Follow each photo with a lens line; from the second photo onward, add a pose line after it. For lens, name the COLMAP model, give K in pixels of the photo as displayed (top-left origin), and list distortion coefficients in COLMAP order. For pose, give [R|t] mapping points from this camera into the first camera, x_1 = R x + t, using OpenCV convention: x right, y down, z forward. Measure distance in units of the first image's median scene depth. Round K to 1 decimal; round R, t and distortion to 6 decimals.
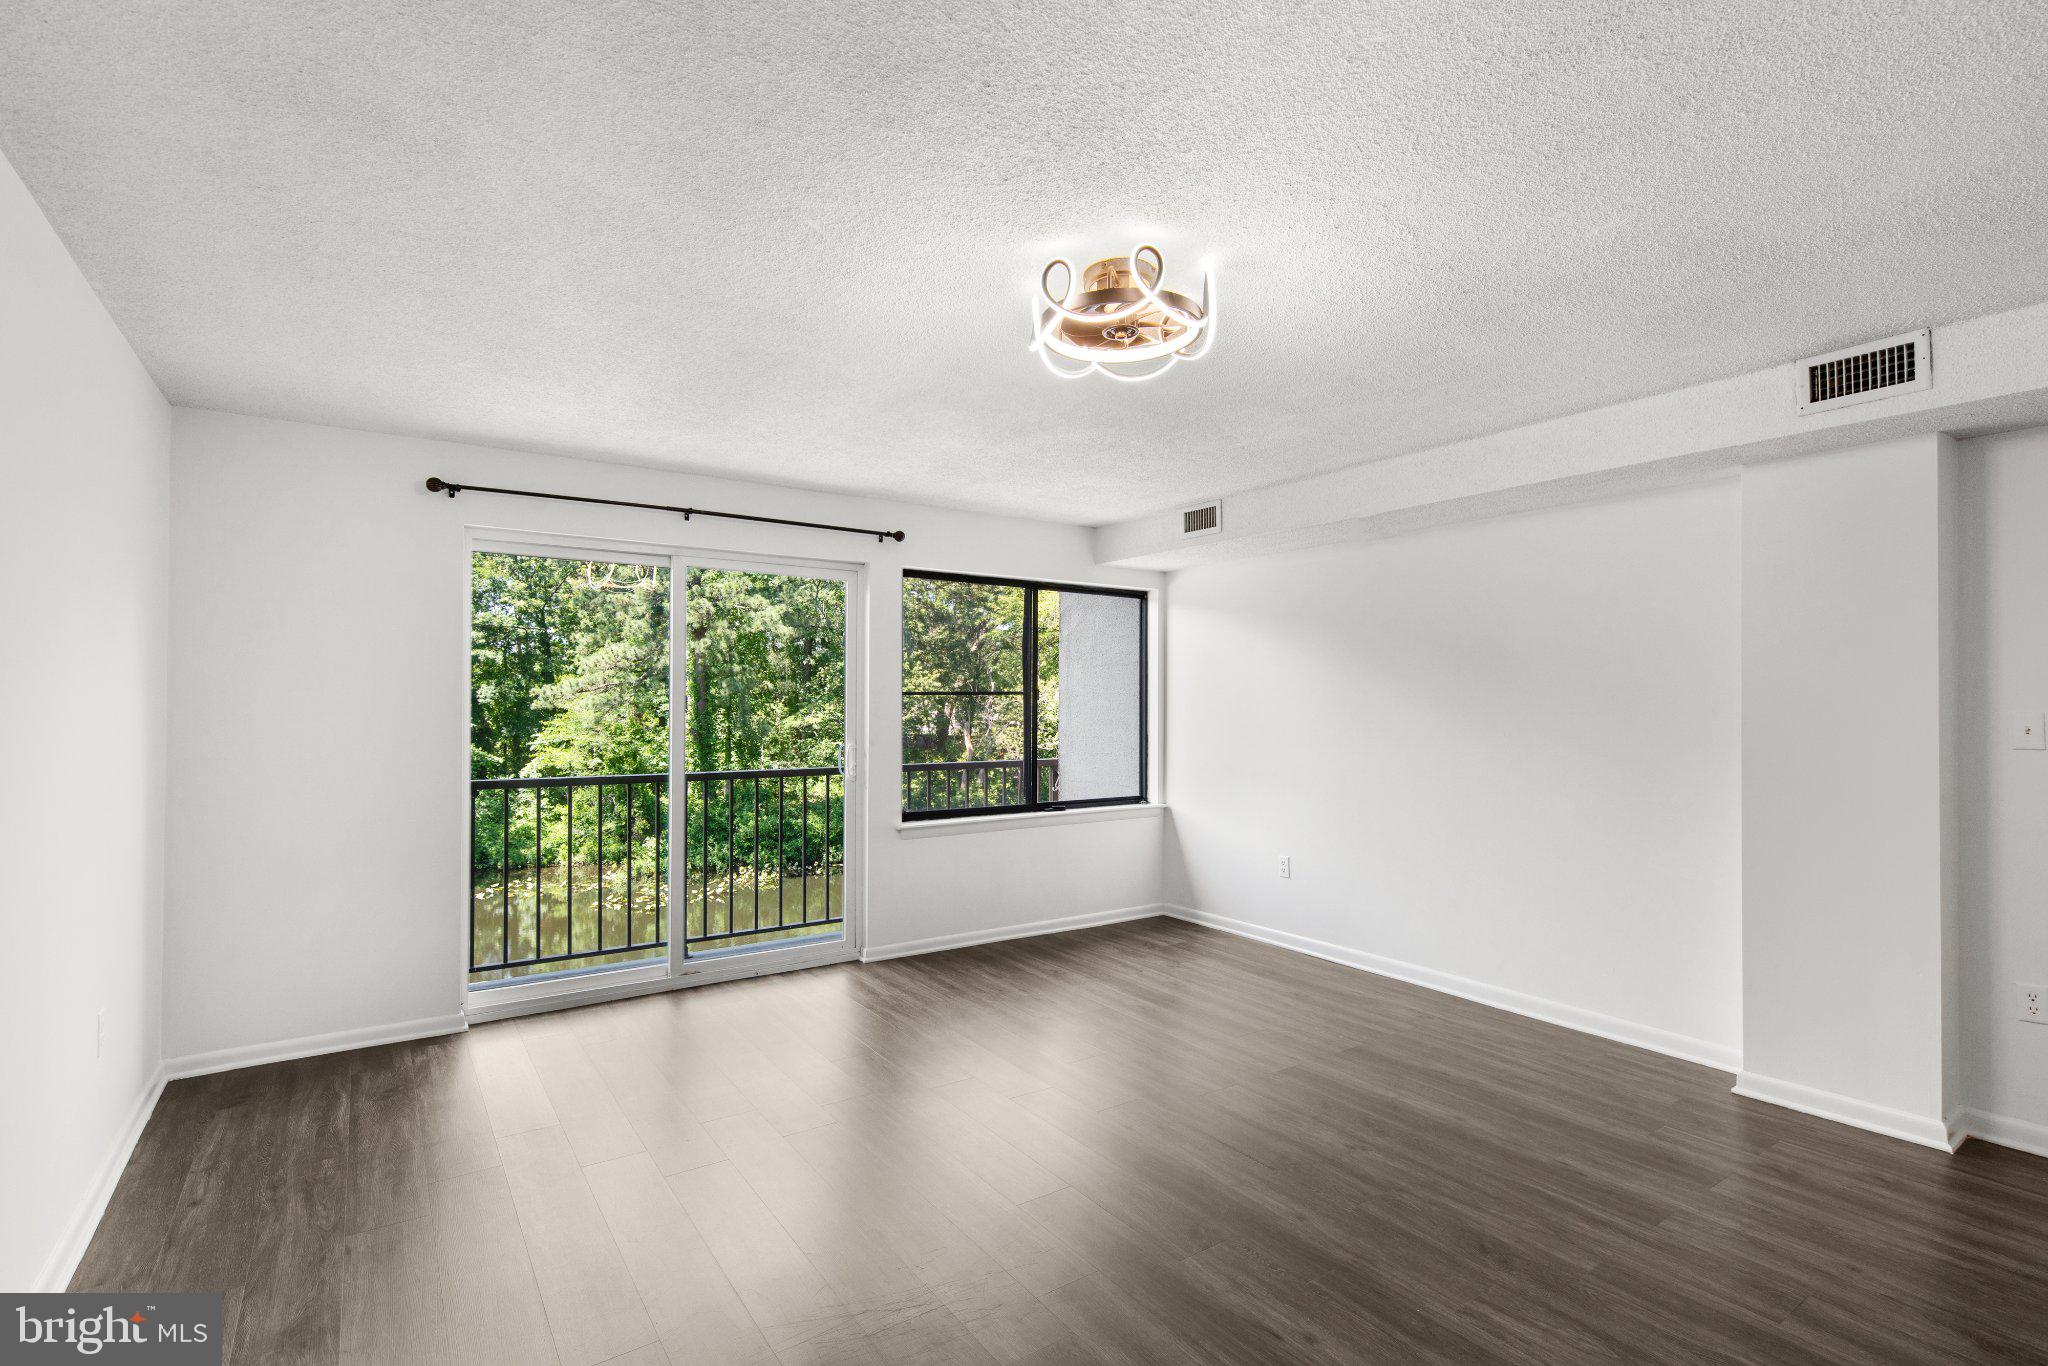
lens RADIAL K [[952.7, 0, 1024.1], [0, 952.7, 698.3], [0, 0, 1]] dist [0.000460, -0.000012]
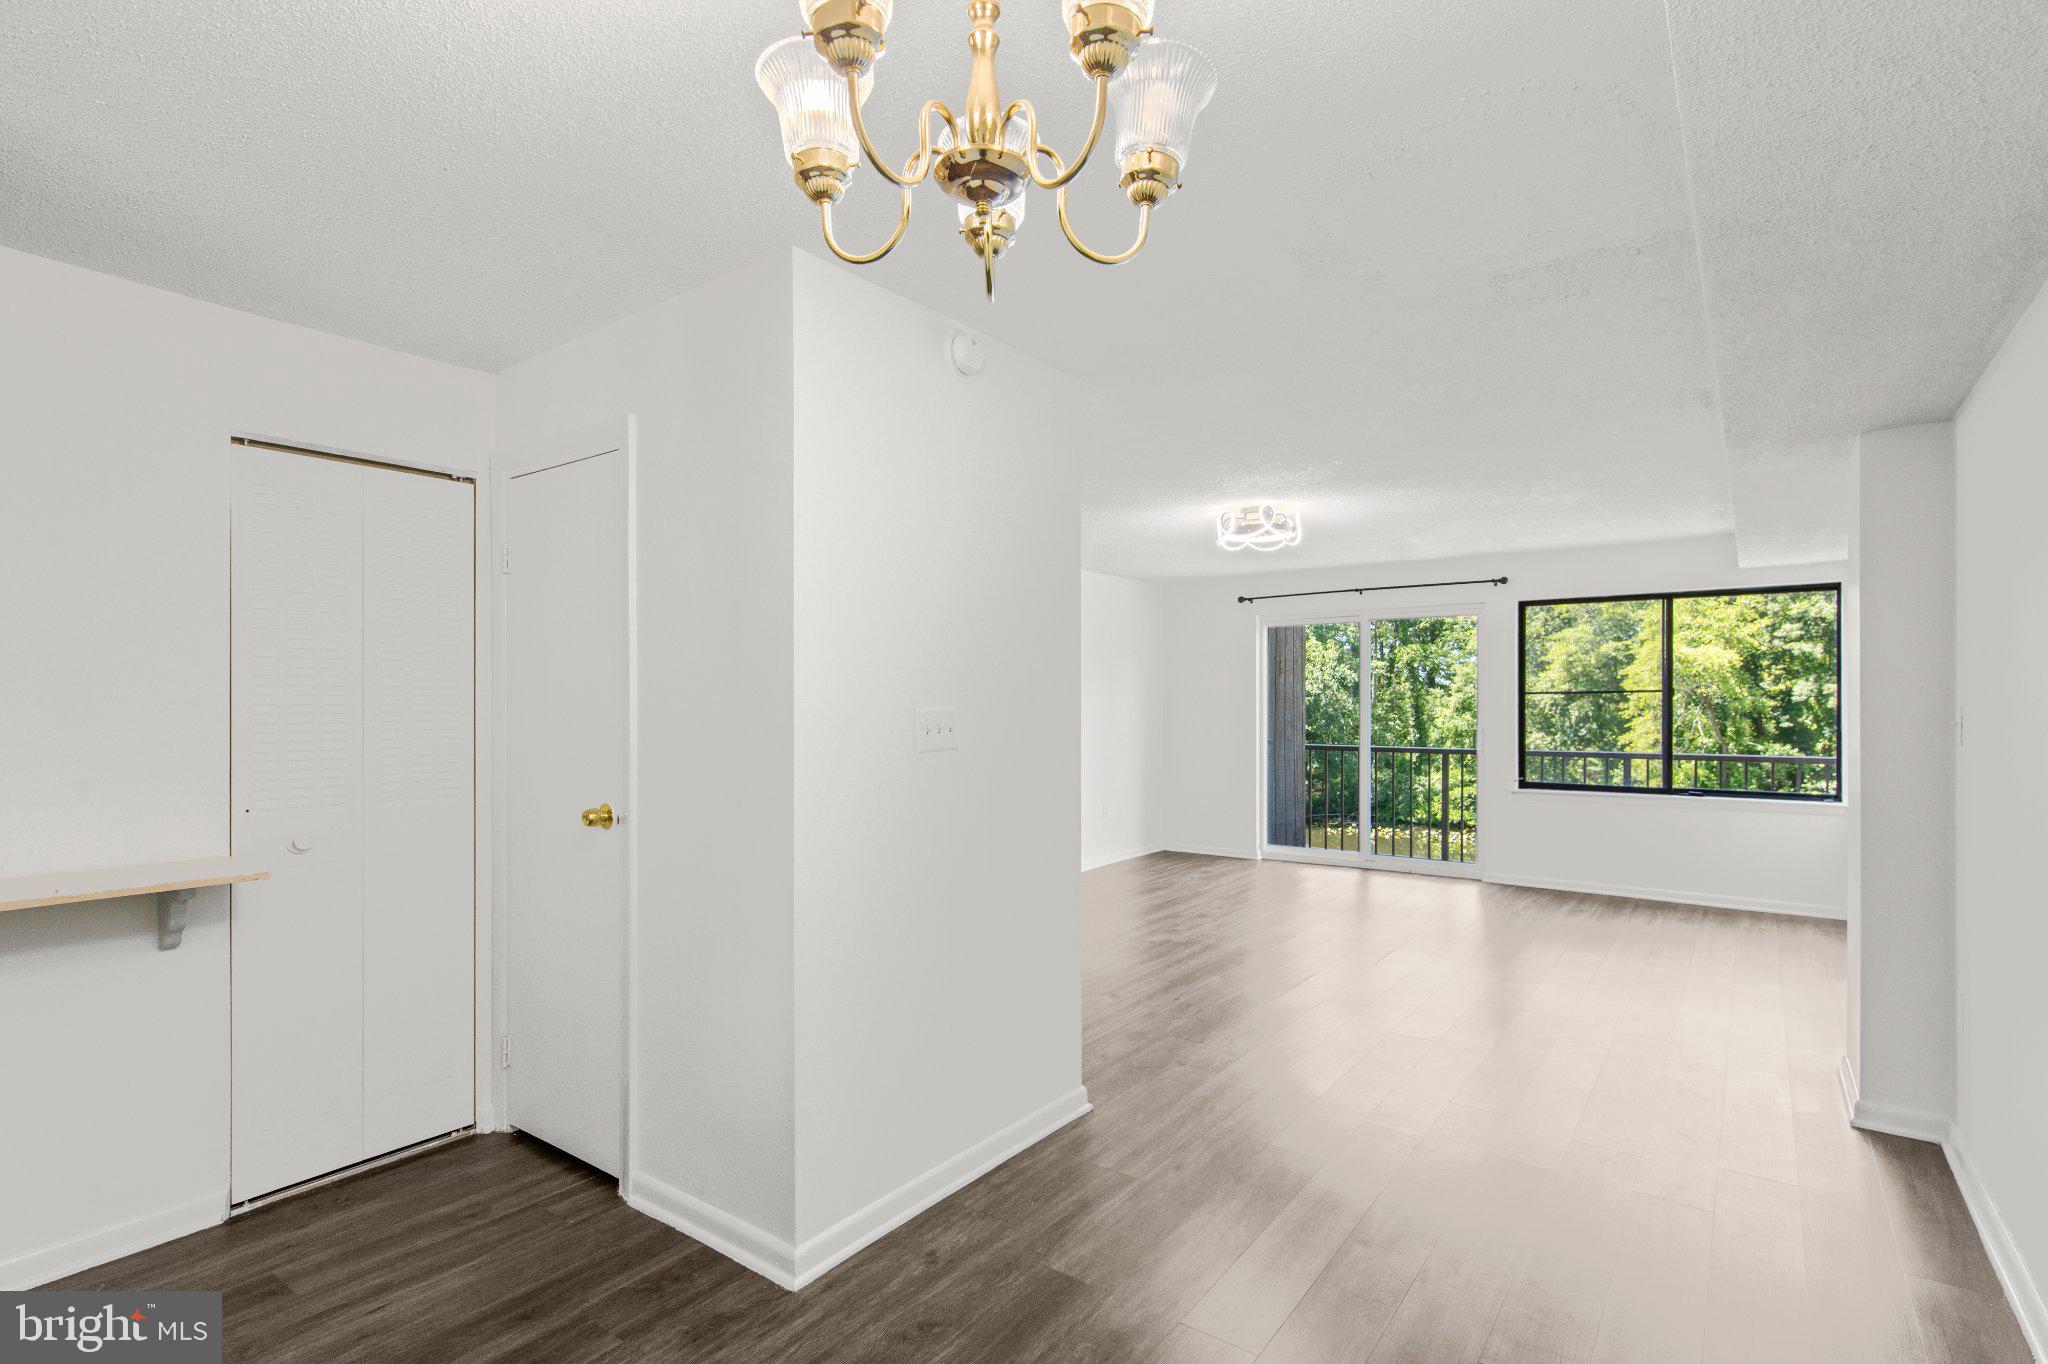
lens RADIAL K [[964.4, 0, 1023.2], [0, 964.4, 706.2], [0, 0, 1]] dist [0.000504, -0.000130]
pose [[0.311231, 0.000572, -0.950334, 1.023008], [0.009071, 0.999952, 0.003573, 0.002084], [0.950291, -0.009732, 0.311211, -0.112473]]
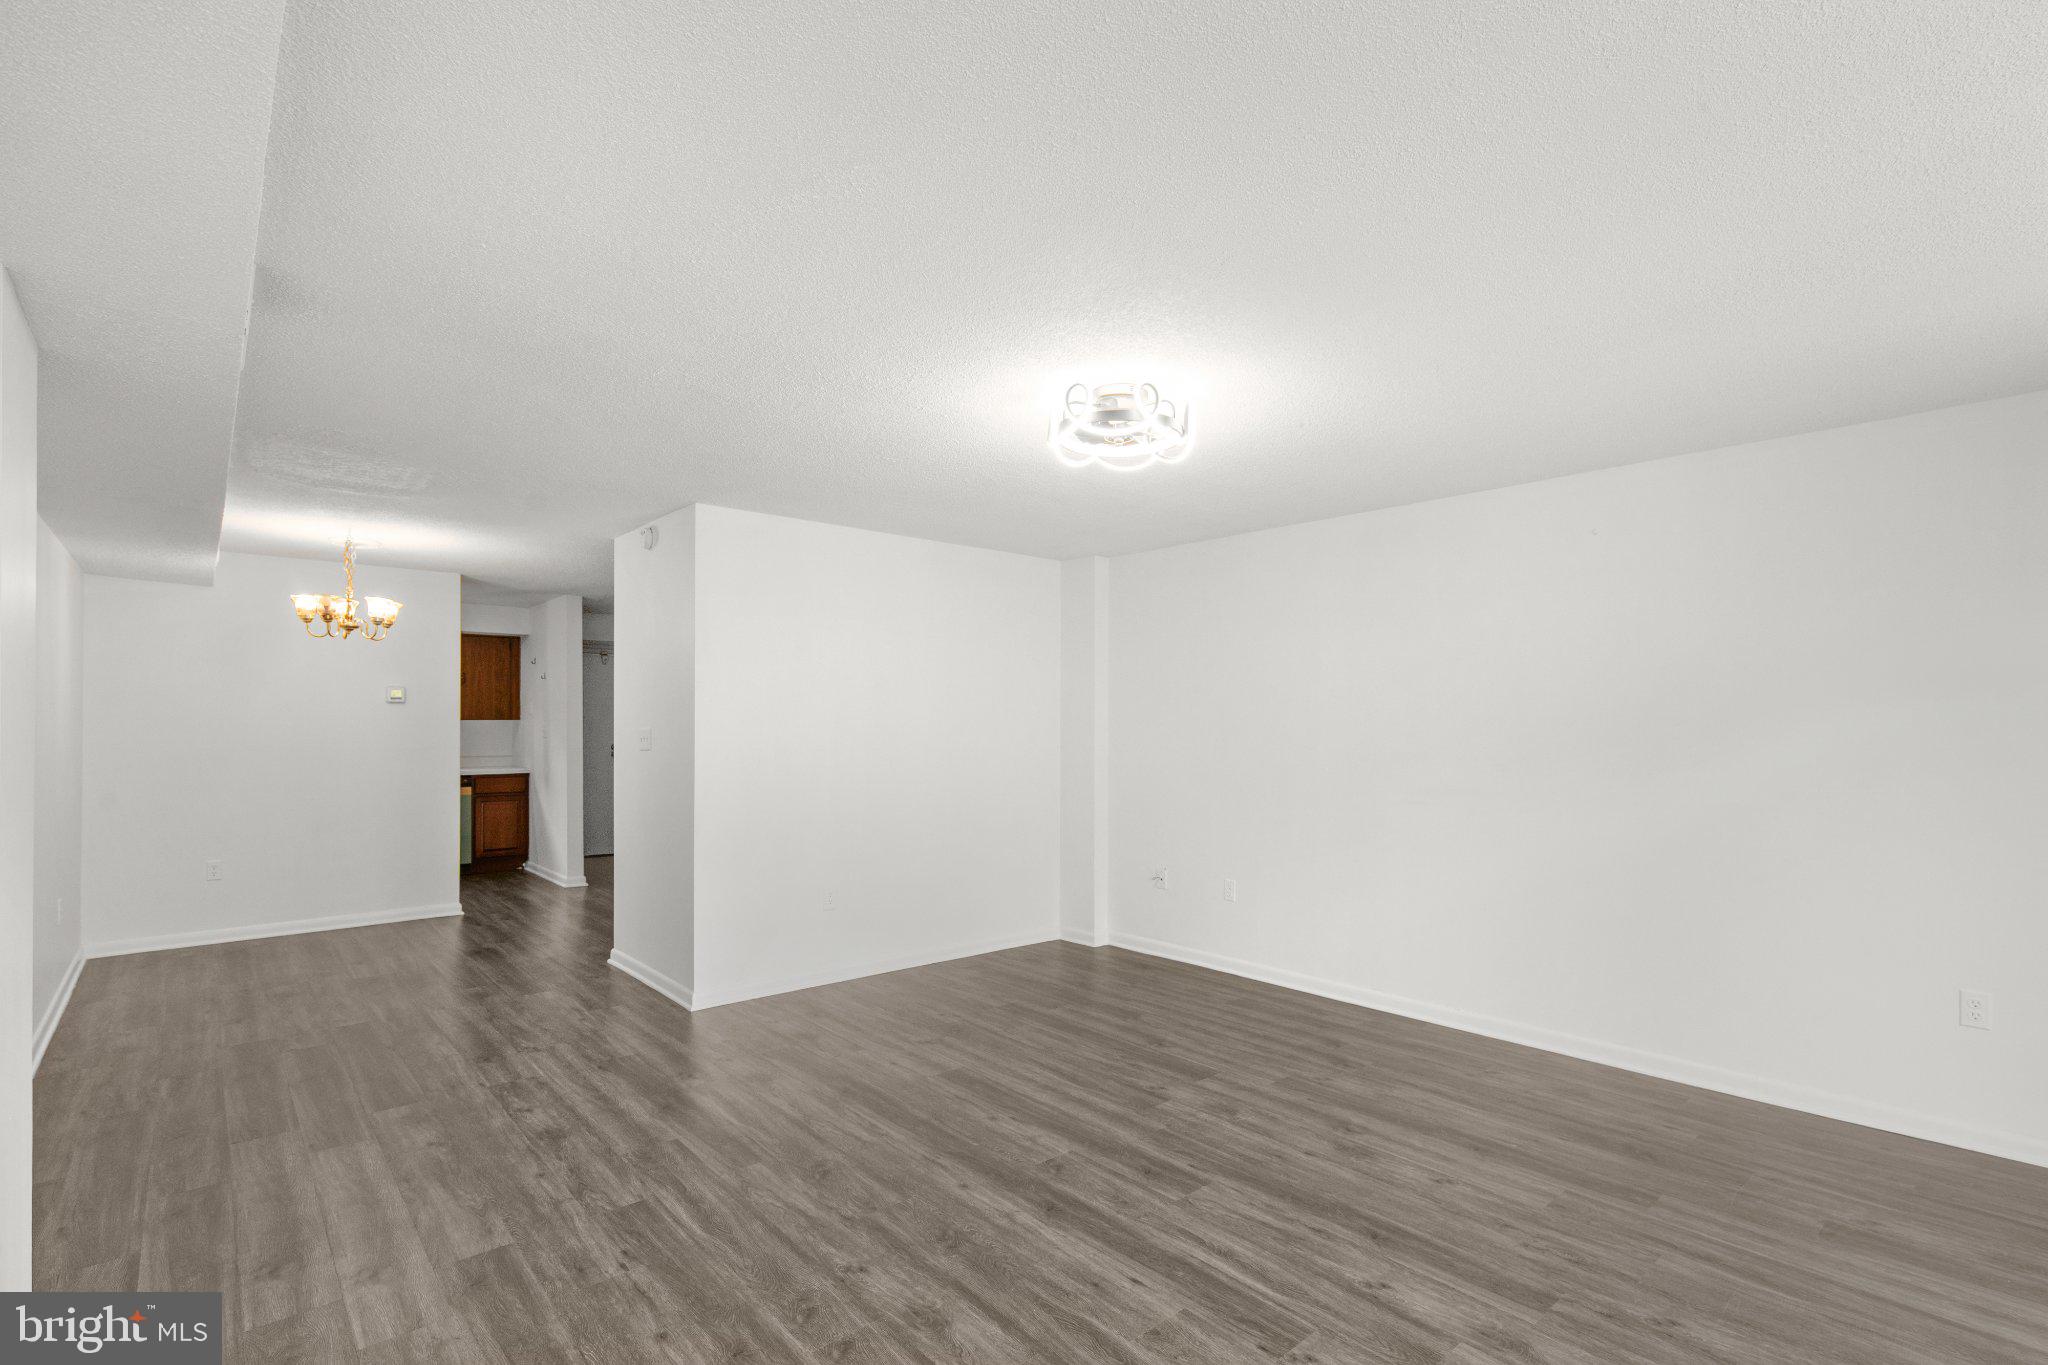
lens RADIAL K [[959.3, 0, 1027.3], [0, 959.3, 701.3], [0, 0, 1]] dist [0.004065, 0.000720]
pose [[-0.993966, -0.006368, -0.109505, 0.179972], [-0.003300, 0.999597, -0.028178, 0.004548], [0.109641, -0.027647, -0.993587, 1.120009]]
